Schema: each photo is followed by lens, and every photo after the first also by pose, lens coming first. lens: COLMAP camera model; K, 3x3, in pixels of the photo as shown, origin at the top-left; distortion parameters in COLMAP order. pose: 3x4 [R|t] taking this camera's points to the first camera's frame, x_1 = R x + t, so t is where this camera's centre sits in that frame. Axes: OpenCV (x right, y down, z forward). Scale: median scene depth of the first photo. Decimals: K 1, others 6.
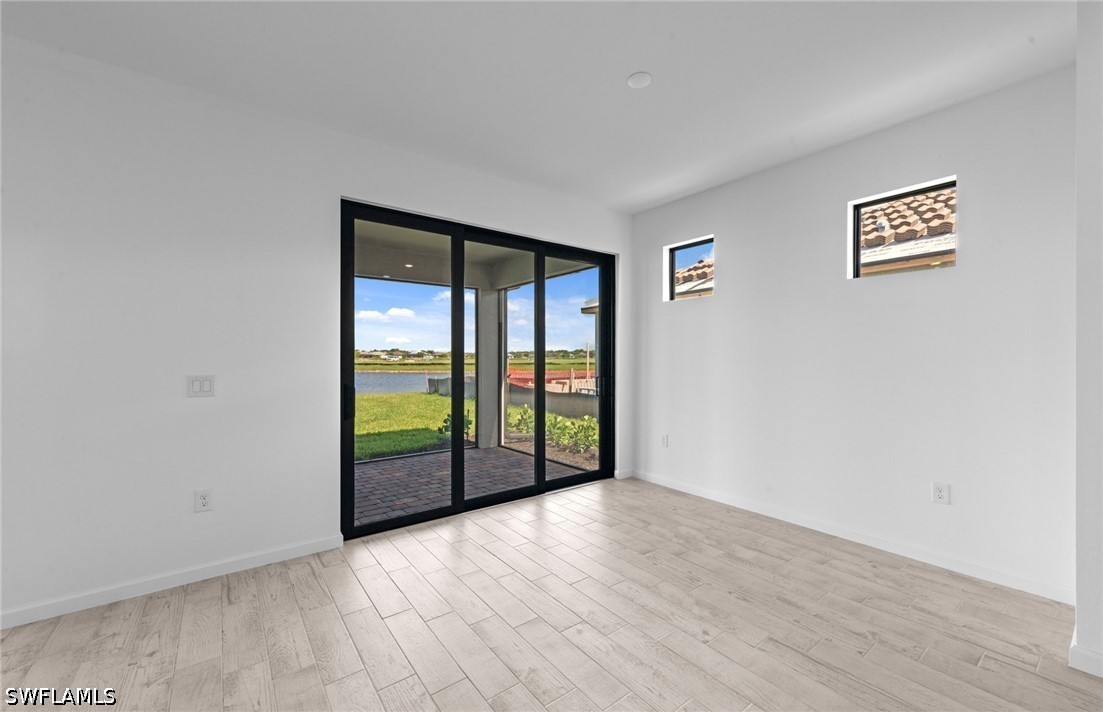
lens RADIAL K [[437.5, 0, 556.8], [0, 437.5, 355.8], [0, 0, 1]] dist [0.001356, 0.000048]
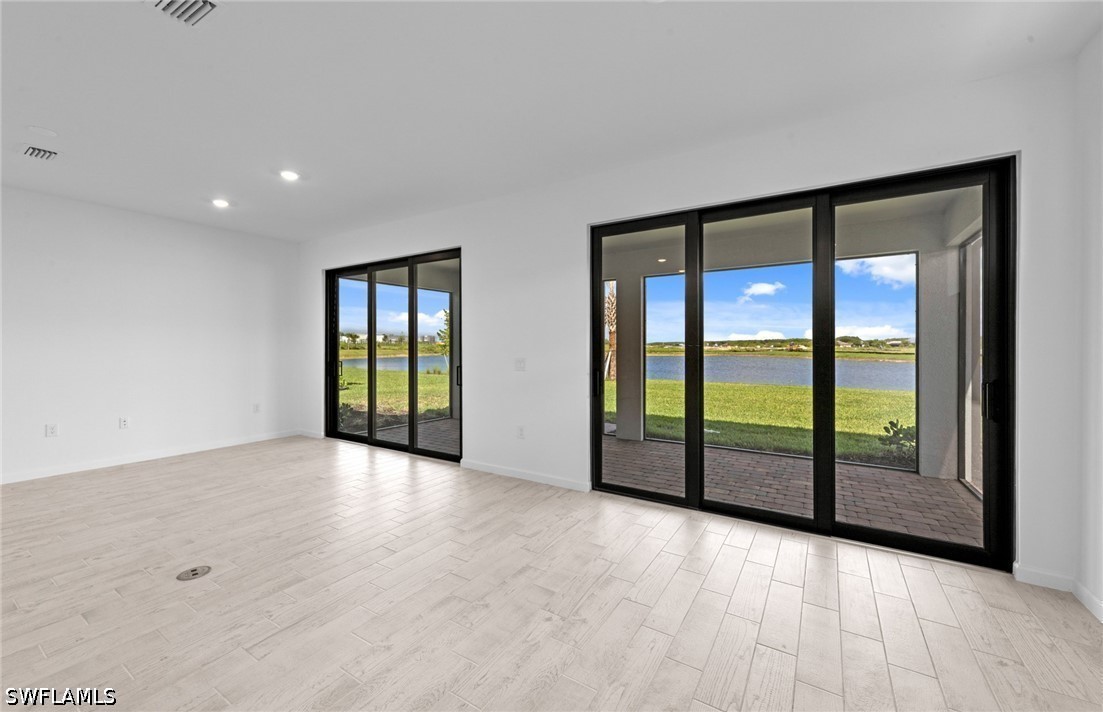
lens RADIAL K [[431.5, 0, 545.9], [0, 431.5, 349.3], [0, 0, 1]] dist [0.001272, 0.000157]
pose [[0.334963, 0.008086, -0.942197, 0.591223], [0.003366, 0.999947, 0.009778, -0.004672], [0.942225, -0.006447, 0.334917, 0.394504]]
